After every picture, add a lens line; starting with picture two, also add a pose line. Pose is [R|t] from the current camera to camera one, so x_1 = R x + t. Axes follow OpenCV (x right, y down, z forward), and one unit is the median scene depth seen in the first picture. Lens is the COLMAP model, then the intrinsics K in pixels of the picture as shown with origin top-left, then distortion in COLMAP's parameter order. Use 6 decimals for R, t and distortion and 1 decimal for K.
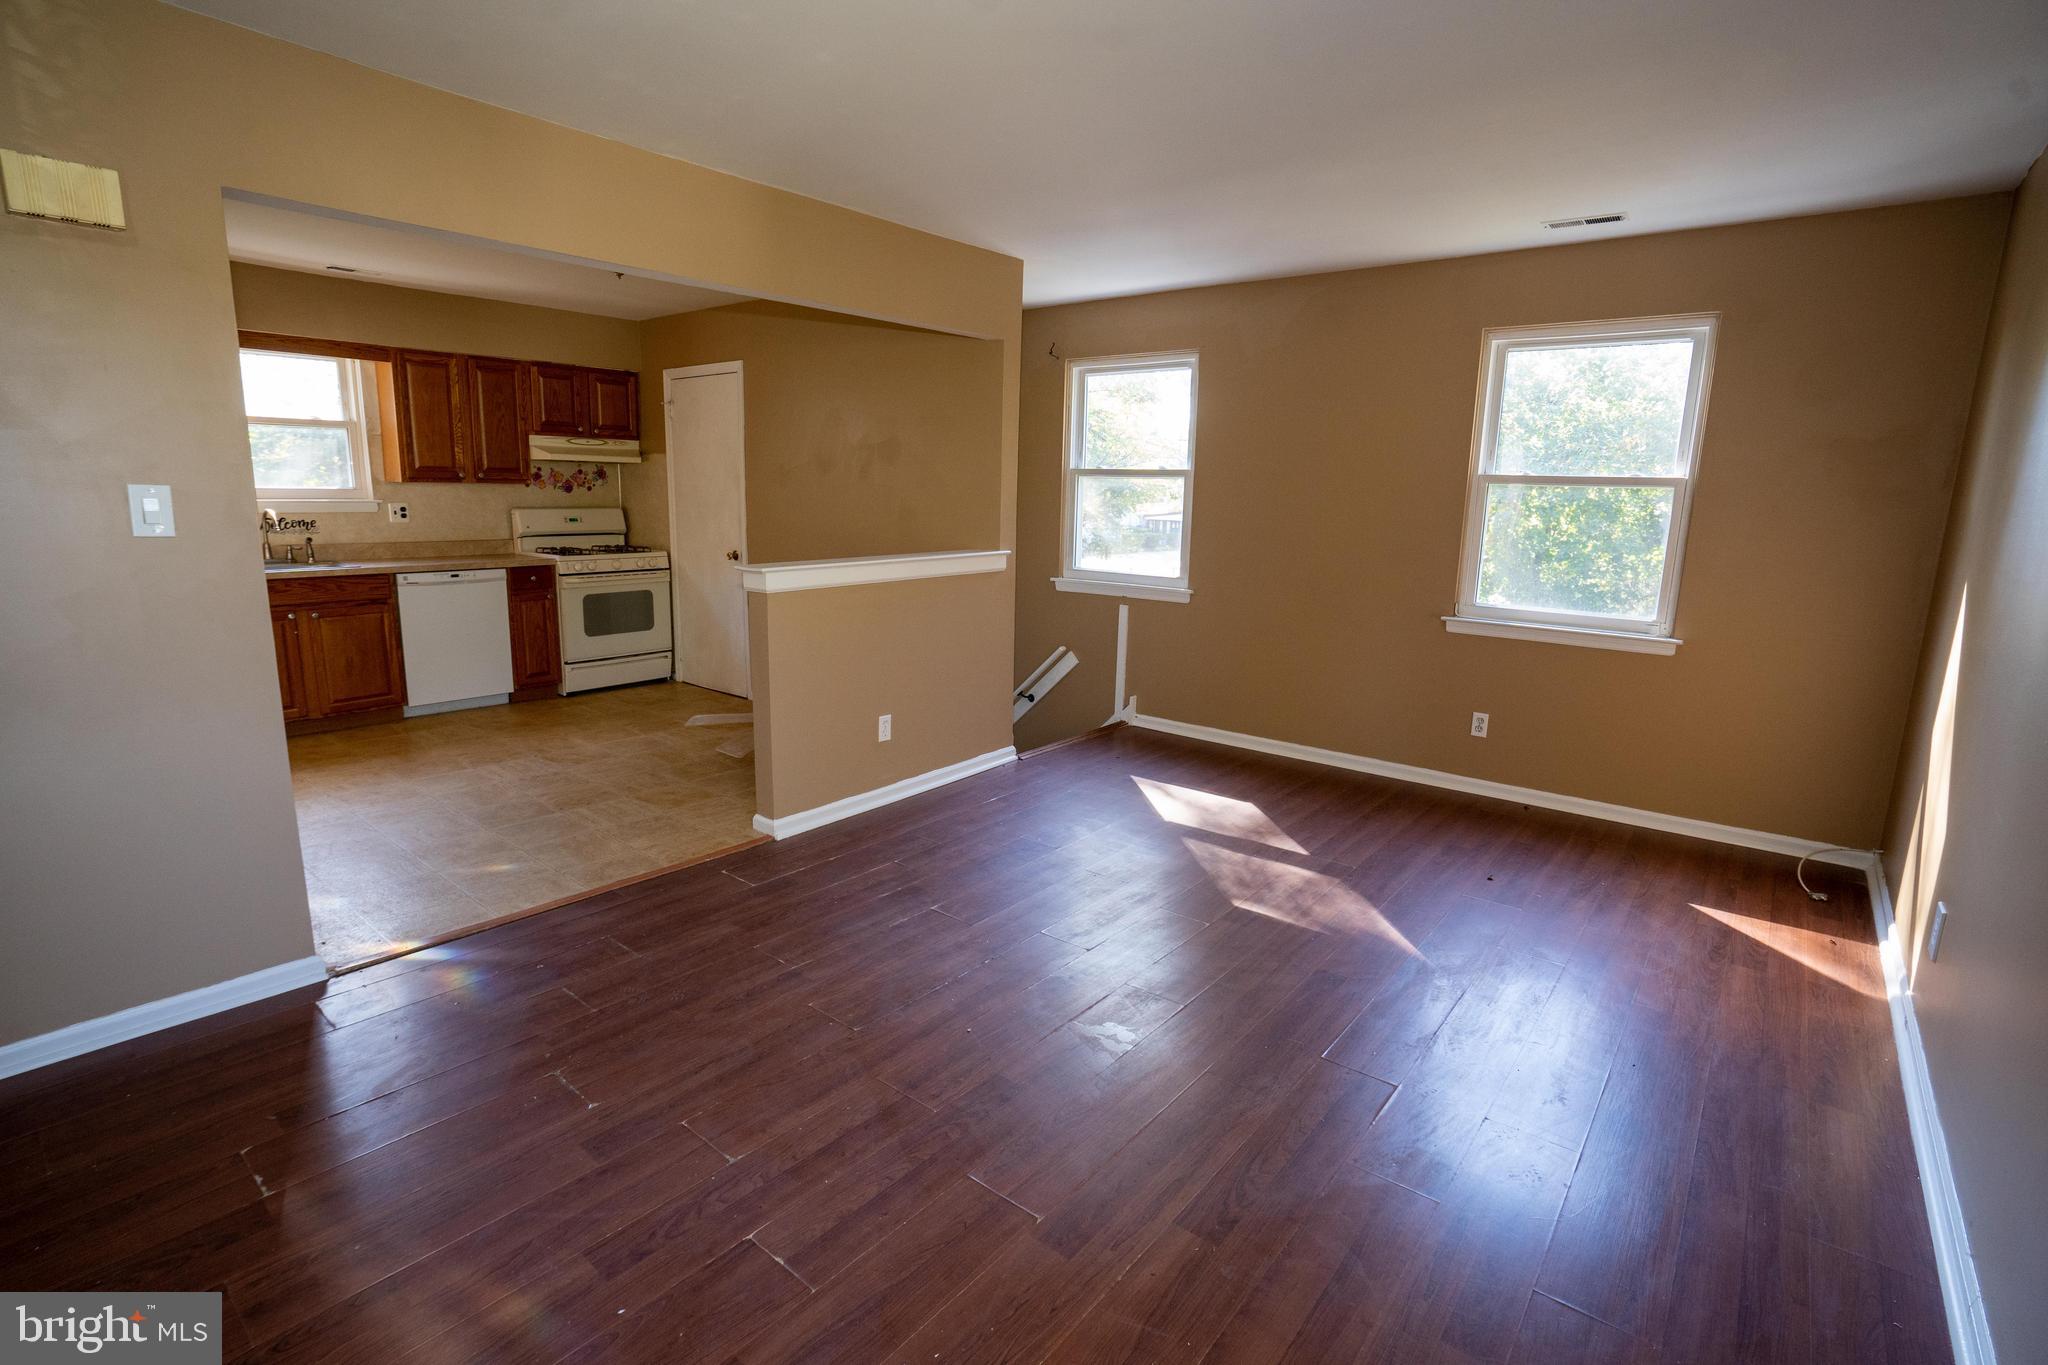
lens RADIAL K [[961.4, 0, 1023.6], [0, 961.4, 676.3], [0, 0, 1]] dist [-0.024193, -0.000106]
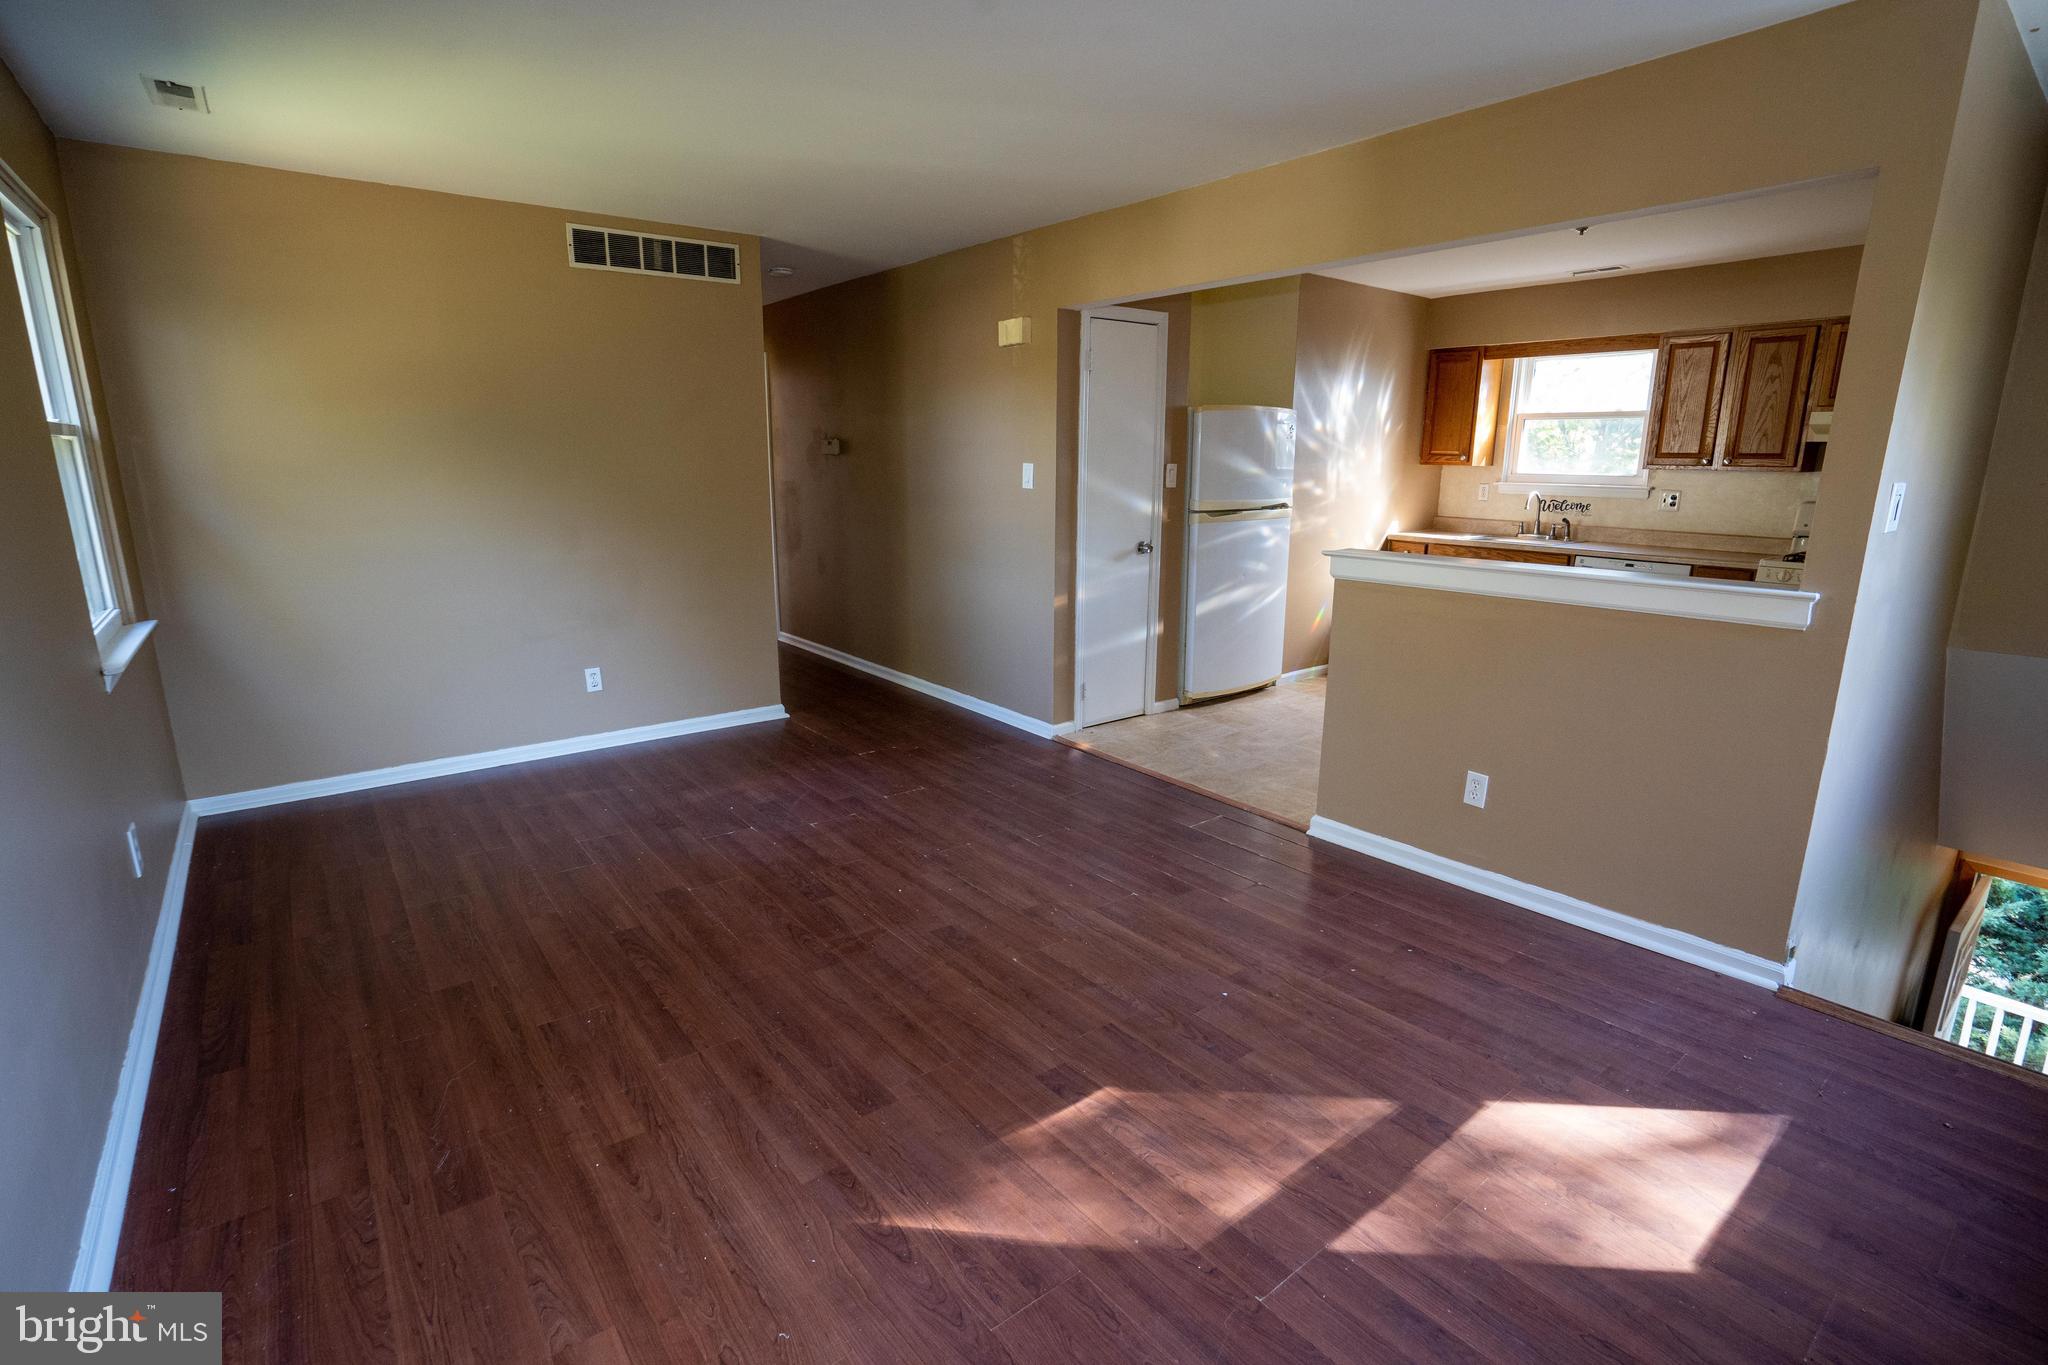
lens RADIAL K [[961.4, 0, 1024.4], [0, 961.4, 679.0], [0, 0, 1]] dist [-0.024193, -0.000106]
pose [[-0.214628, 0.199478, -0.956108, 0.655050], [-0.194650, 0.950548, 0.242013, -0.146372], [0.957103, 0.238049, -0.165186, 0.795911]]
